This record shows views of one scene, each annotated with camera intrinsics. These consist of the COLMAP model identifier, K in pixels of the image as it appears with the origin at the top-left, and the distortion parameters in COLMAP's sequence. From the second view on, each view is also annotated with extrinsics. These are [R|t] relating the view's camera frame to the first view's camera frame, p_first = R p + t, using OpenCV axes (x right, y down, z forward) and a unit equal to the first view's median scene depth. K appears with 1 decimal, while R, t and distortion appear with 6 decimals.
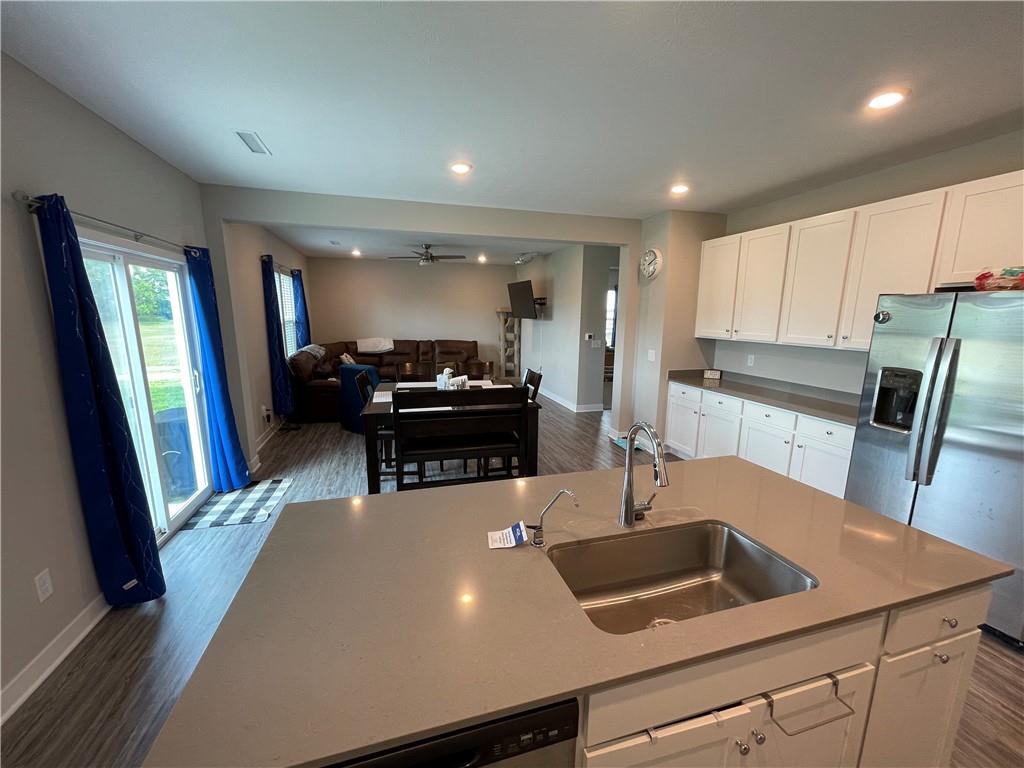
lens RADIAL K [[409.3, 0, 509.8], [0, 409.3, 389.7], [0, 0, 1]] dist [-0.002796, -0.000395]
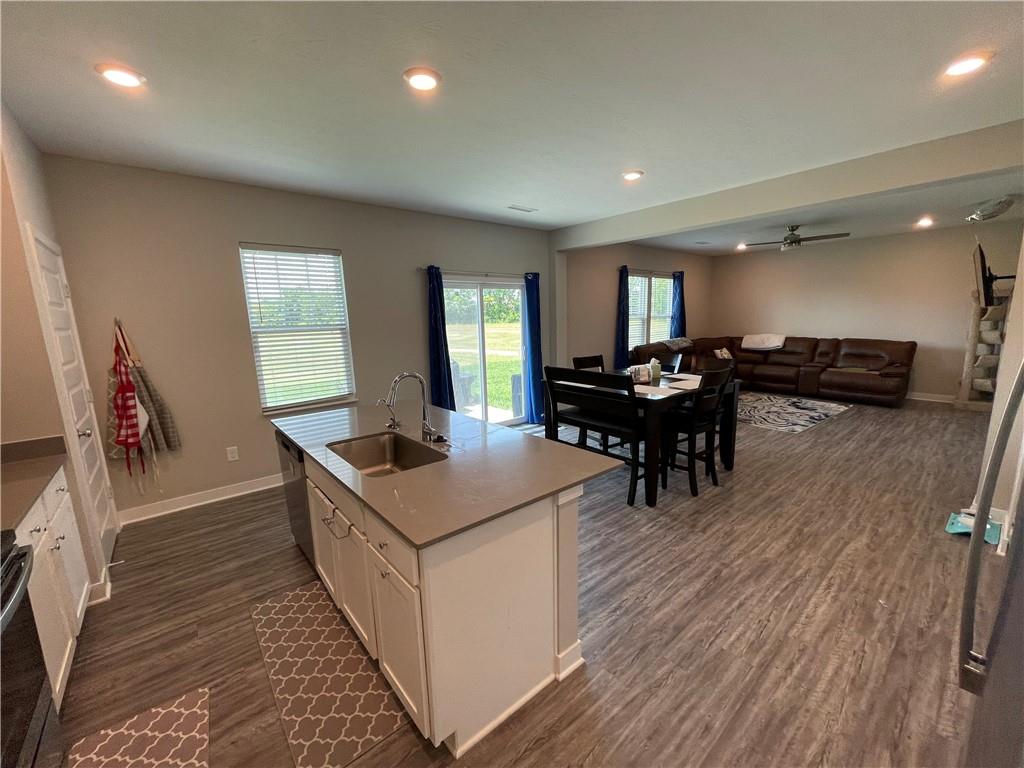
lens RADIAL K [[412.6, 0, 509.0], [0, 412.6, 389.2], [0, 0, 1]] dist [-0.019389, 0.010123]
pose [[0.399091, 0.141965, -0.905854, 0.335029], [-0.138658, 0.985924, 0.093425, -0.010191], [0.906366, 0.088319, 0.413158, 0.109517]]
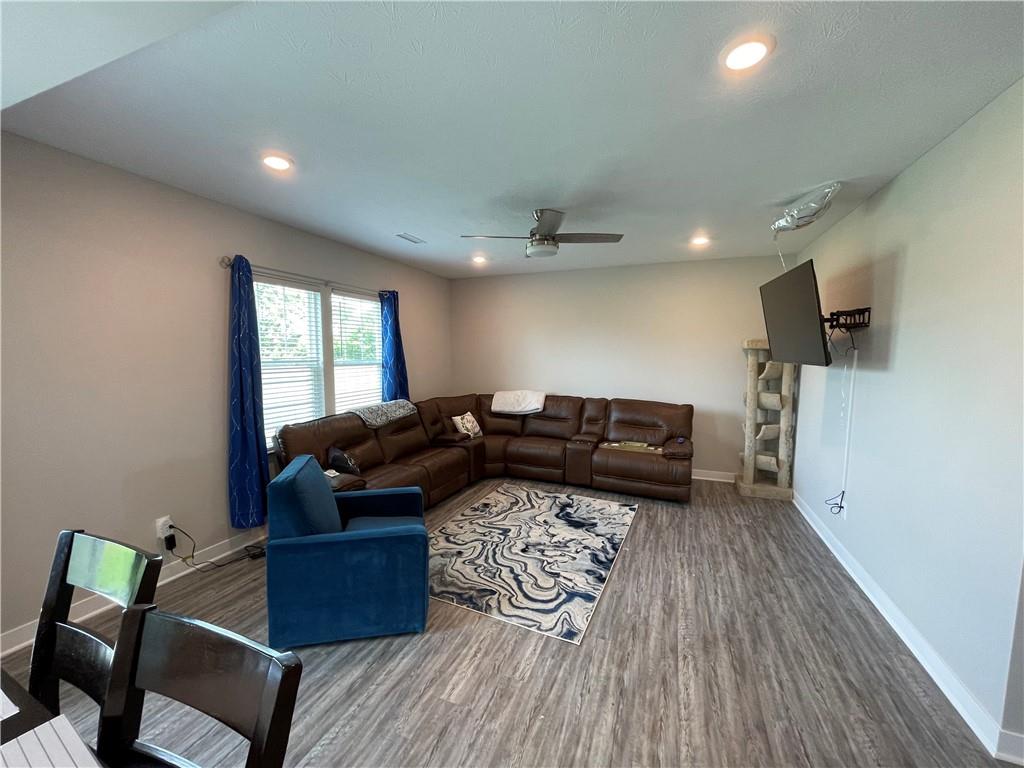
lens RADIAL K [[409.3, 0, 509.8], [0, 409.3, 389.7], [0, 0, 1]] dist [-0.002796, -0.000395]
pose [[0.788676, 0.049066, -0.612847, 0.062269], [-0.108064, 0.992355, -0.059618, -0.097322], [0.605237, 0.113246, 0.787949, 0.531730]]
